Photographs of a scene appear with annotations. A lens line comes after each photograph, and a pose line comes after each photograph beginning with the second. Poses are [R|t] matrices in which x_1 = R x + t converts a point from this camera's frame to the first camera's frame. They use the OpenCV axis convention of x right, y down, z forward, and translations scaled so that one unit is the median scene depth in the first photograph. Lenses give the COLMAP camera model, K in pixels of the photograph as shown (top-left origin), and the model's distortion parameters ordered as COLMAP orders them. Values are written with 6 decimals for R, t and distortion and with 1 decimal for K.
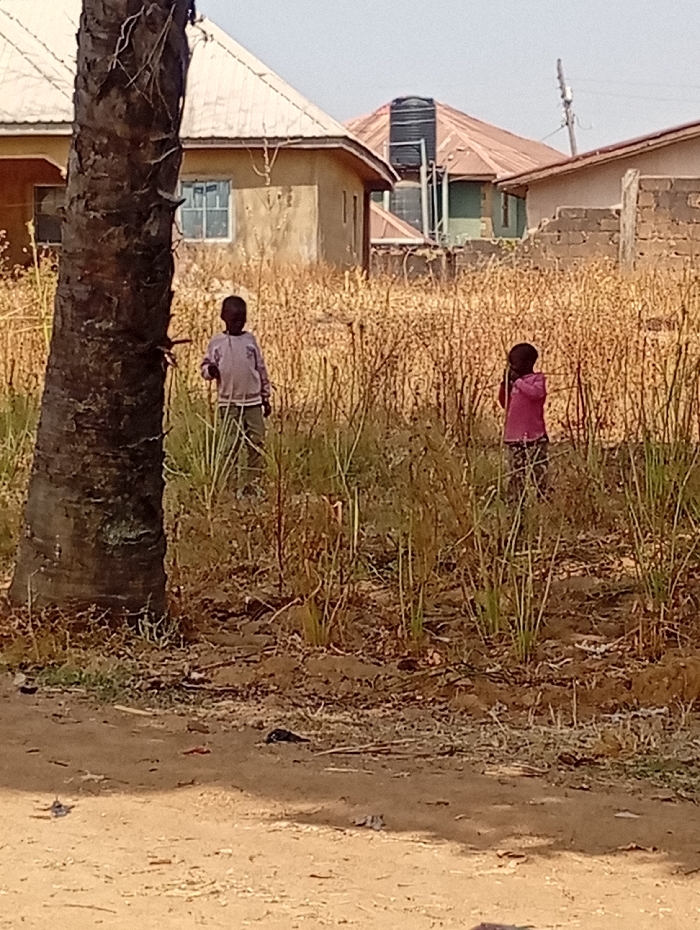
lens RADIAL K [[3175.2, 0, 362.5], [0, 3175.2, 350.1], [0, 0, 1]] dist [0.024750, 0.000000]
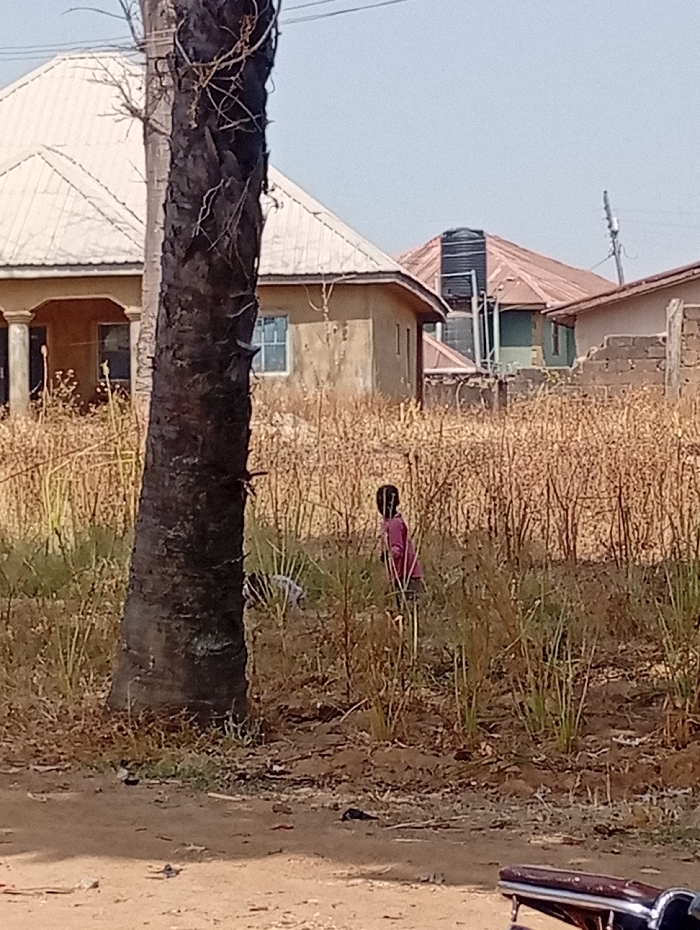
lens RADIAL K [[3175.2, 0, 353.3], [0, 3175.2, 464.6], [0, 0, 1]] dist [0.024750, 0.000000]
pose [[0.999695, -0.014562, -0.019943, -0.000833], [0.014478, 0.999886, -0.004355, -0.000567], [0.020004, 0.004065, 0.999792, -0.111716]]
